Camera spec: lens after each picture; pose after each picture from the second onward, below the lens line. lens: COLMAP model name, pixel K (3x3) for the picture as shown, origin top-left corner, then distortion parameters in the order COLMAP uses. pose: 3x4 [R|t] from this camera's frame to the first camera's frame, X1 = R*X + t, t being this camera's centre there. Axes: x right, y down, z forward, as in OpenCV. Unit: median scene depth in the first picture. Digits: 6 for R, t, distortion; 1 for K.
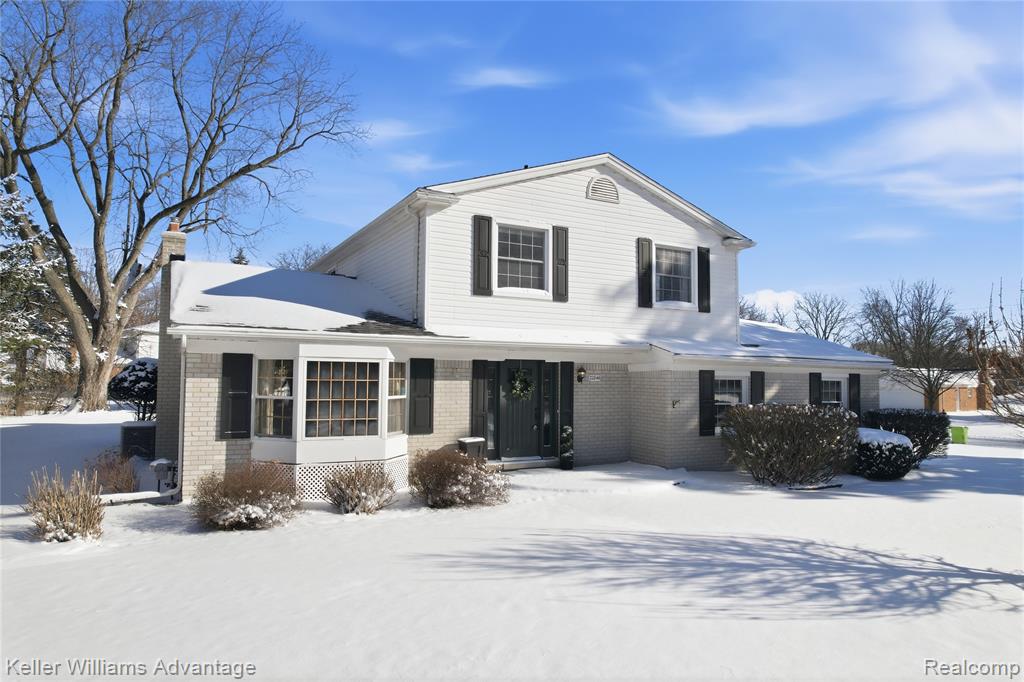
lens RADIAL K [[660.9, 0, 512.0], [0, 660.9, 341.0], [0, 0, 1]] dist [-0.071724, 0.068972]
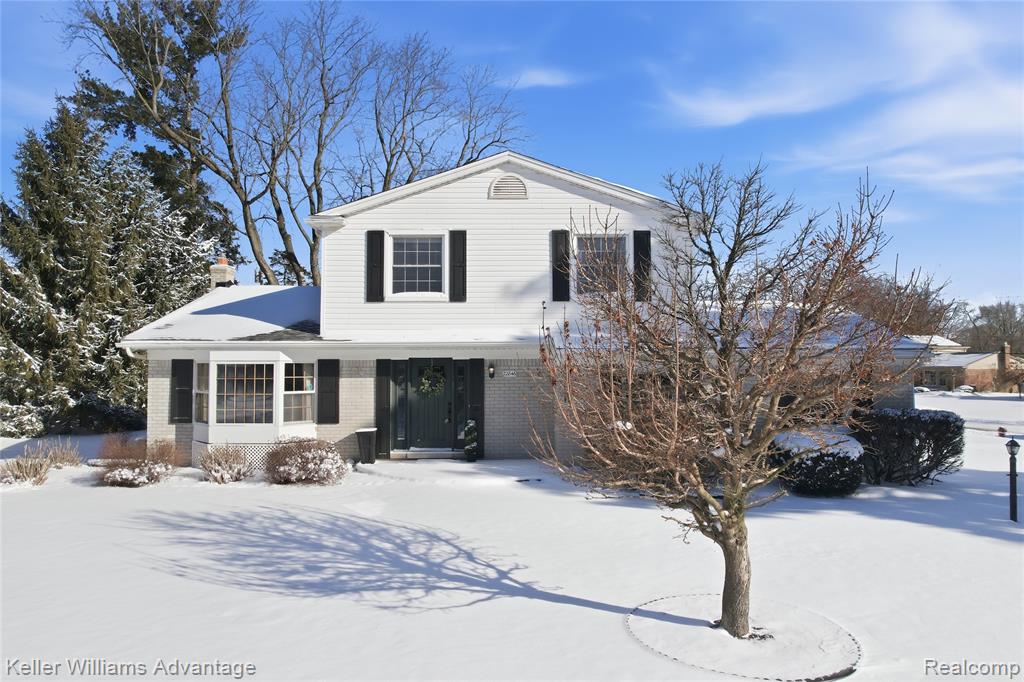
lens RADIAL K [[686.2, 0, 523.4], [0, 686.2, 341.9], [0, 0, 1]] dist [-0.072988, 0.081090]
pose [[0.879635, -0.032359, -0.474547, 0.812213], [0.038866, 0.999237, 0.003907, 0.004551], [0.474058, -0.021880, 0.880222, 0.104635]]
